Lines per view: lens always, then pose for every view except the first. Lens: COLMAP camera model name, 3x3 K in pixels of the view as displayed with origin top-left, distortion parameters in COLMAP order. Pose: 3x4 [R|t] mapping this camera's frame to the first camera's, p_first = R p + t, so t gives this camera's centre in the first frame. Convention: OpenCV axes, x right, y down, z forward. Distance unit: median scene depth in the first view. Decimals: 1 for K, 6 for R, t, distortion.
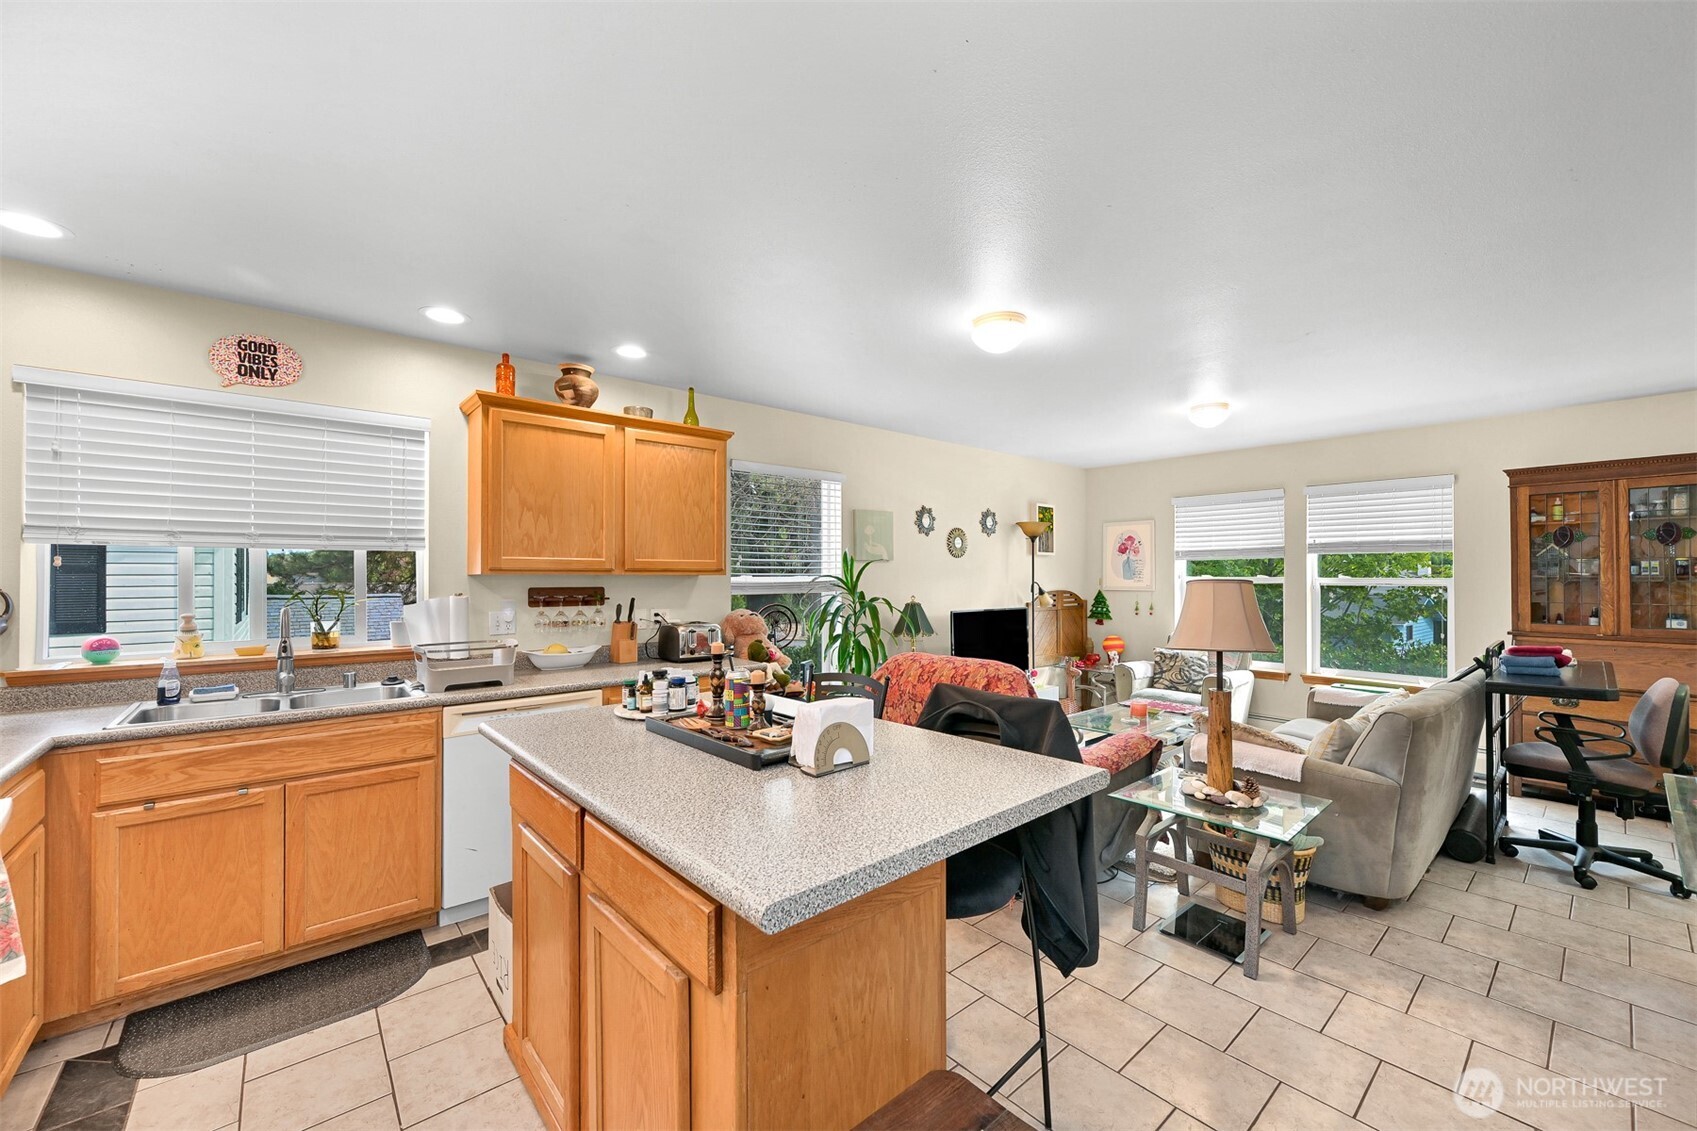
lens RADIAL K [[673.1, 0, 853.7], [0, 673.1, 572.5], [0, 0, 1]] dist [-0.002989, 0.000360]
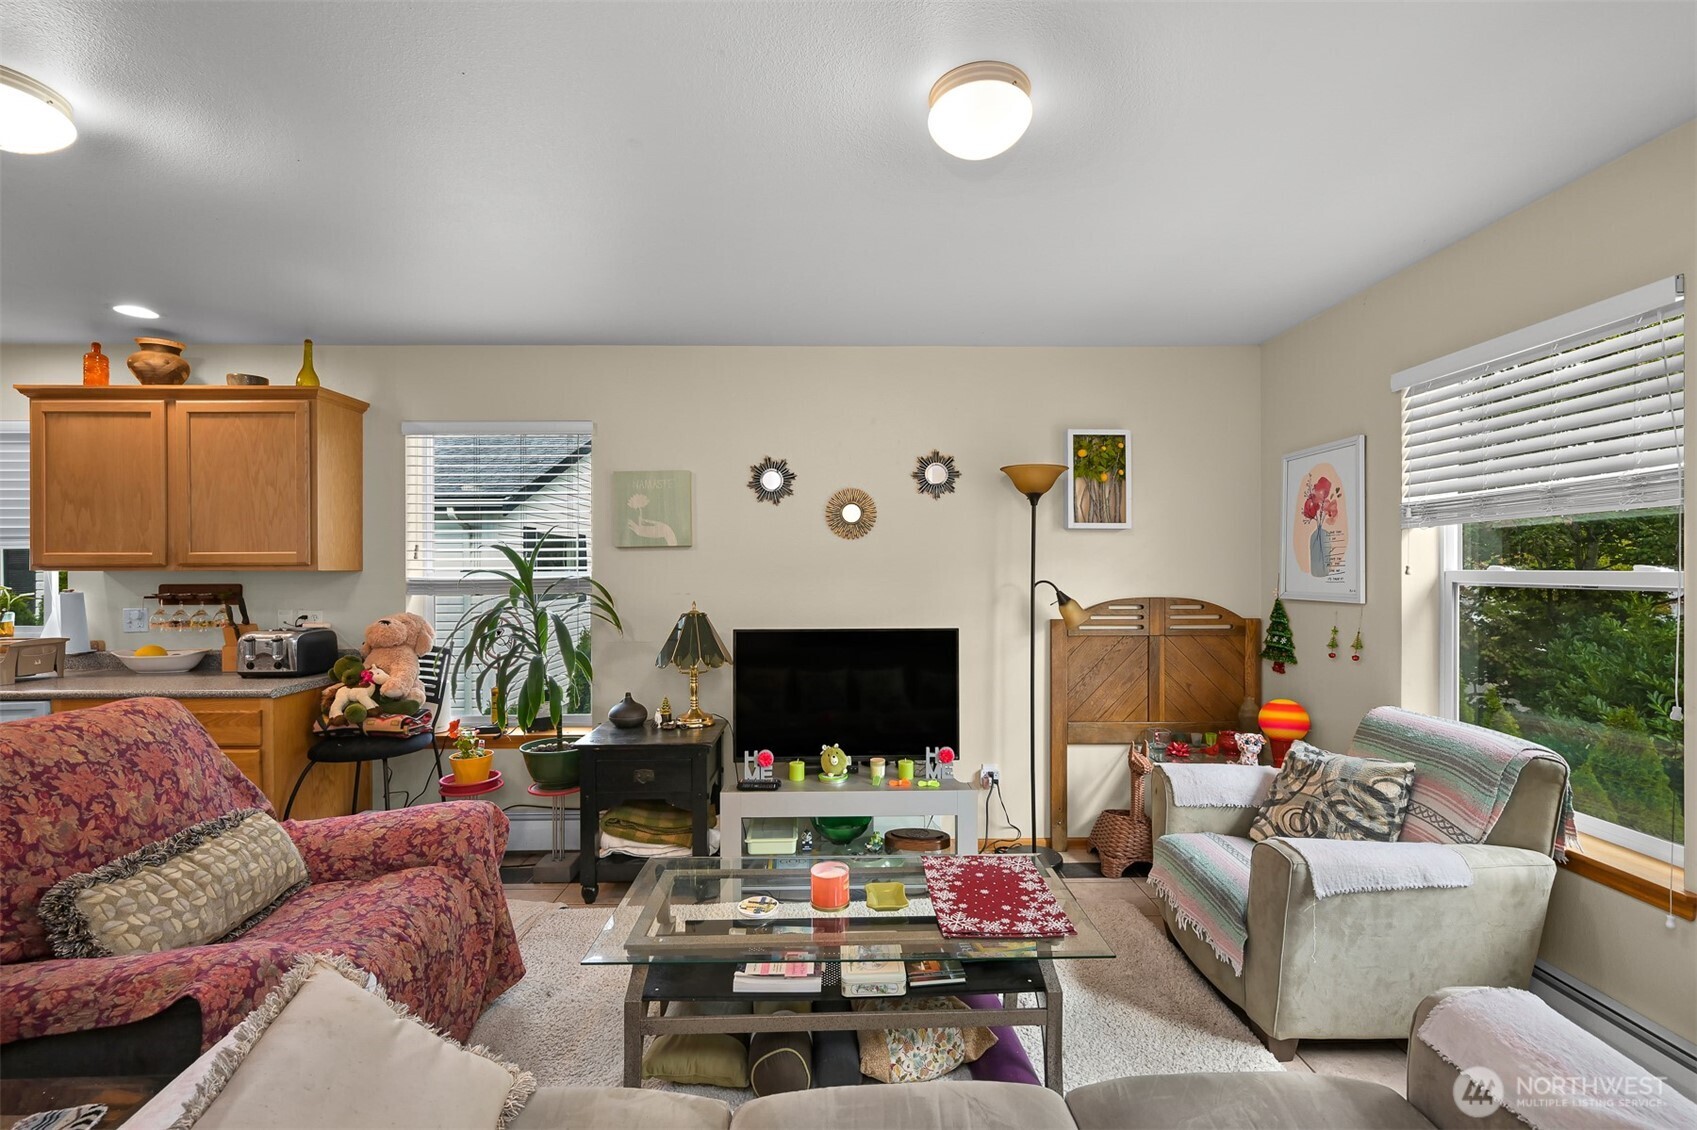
lens RADIAL K [[726.8, 0, 857.6], [0, 726.8, 569.9], [0, 0, 1]] dist [-0.001134, 0.000240]
pose [[0.765640, -0.001713, -0.643267, 0.880486], [0.006394, 0.999967, 0.004947, 0.003236], [0.643237, -0.007900, 0.765626, 0.801111]]
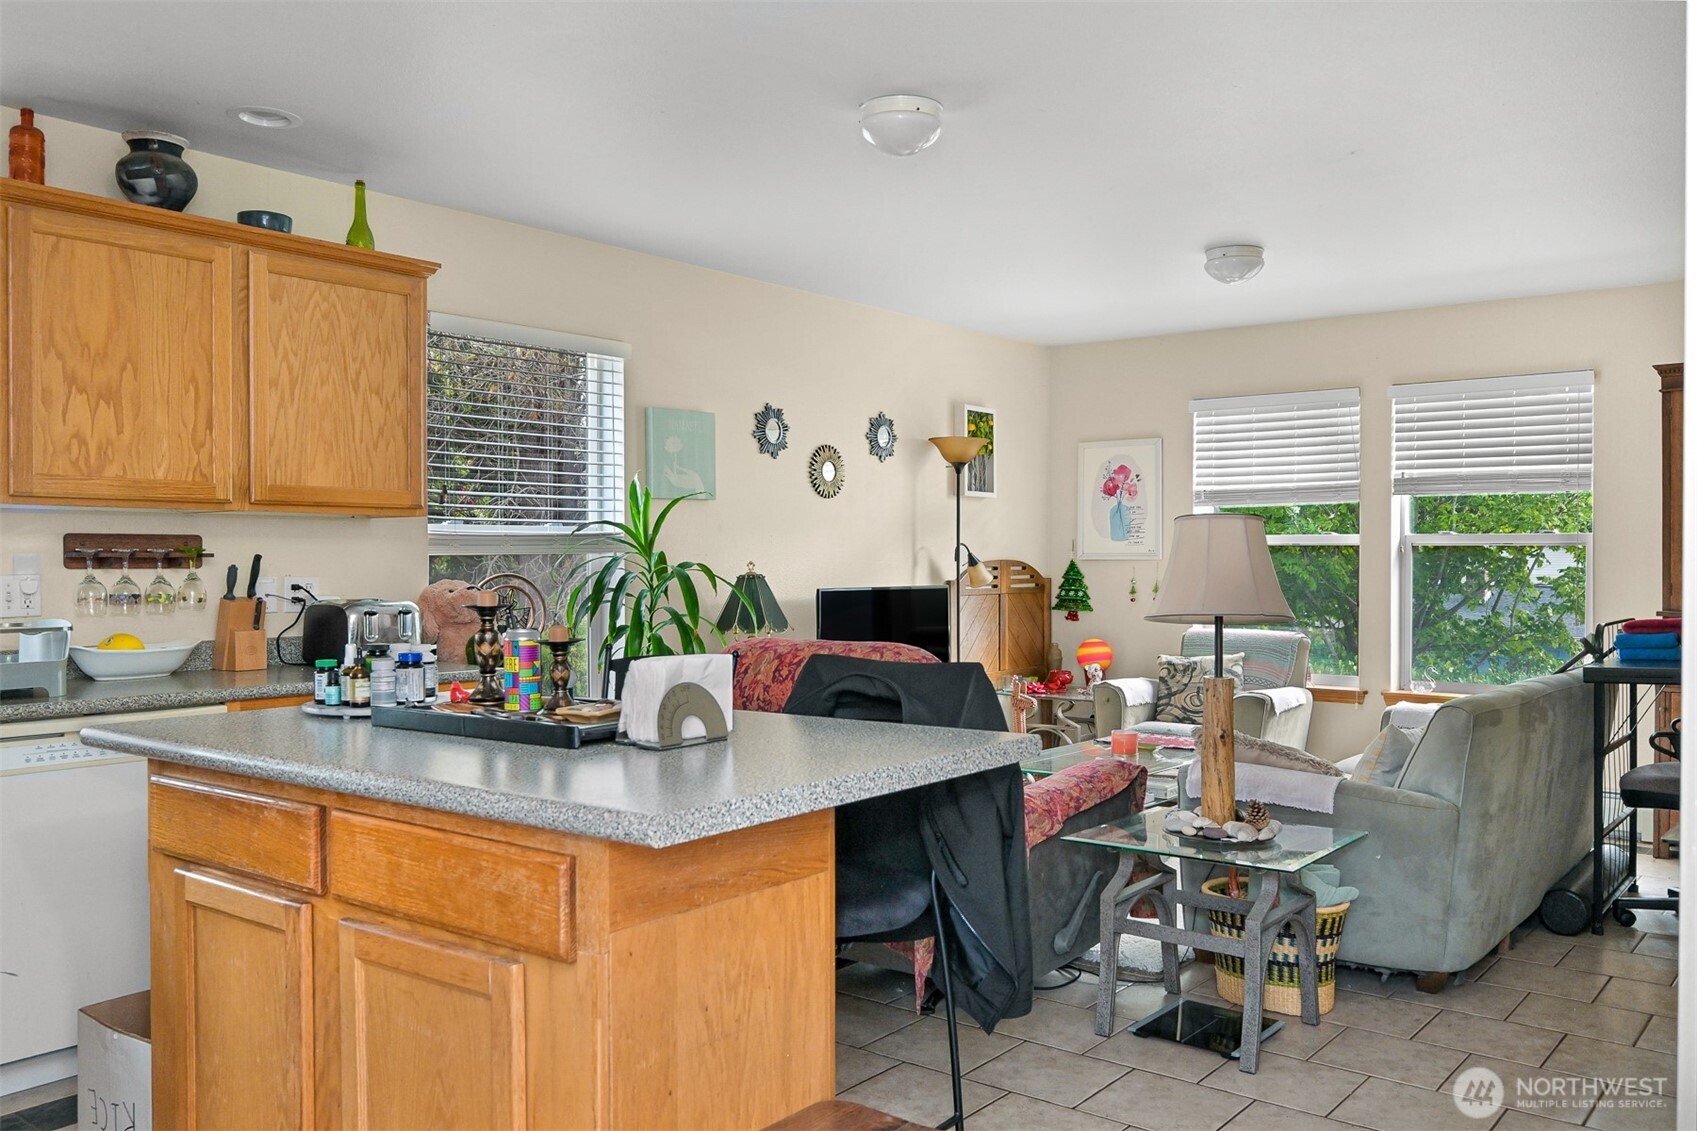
lens RADIAL K [[1386.8, 0, 868.4], [0, 1386.8, 572.5], [0, 0, 1]] dist [-0.006516, 0.006716]
pose [[0.981864, -0.003163, 0.189559, -0.049406], [0.000252, 0.999882, 0.015377, 0.034989], [-0.189585, -0.015050, 0.981749, -0.224615]]
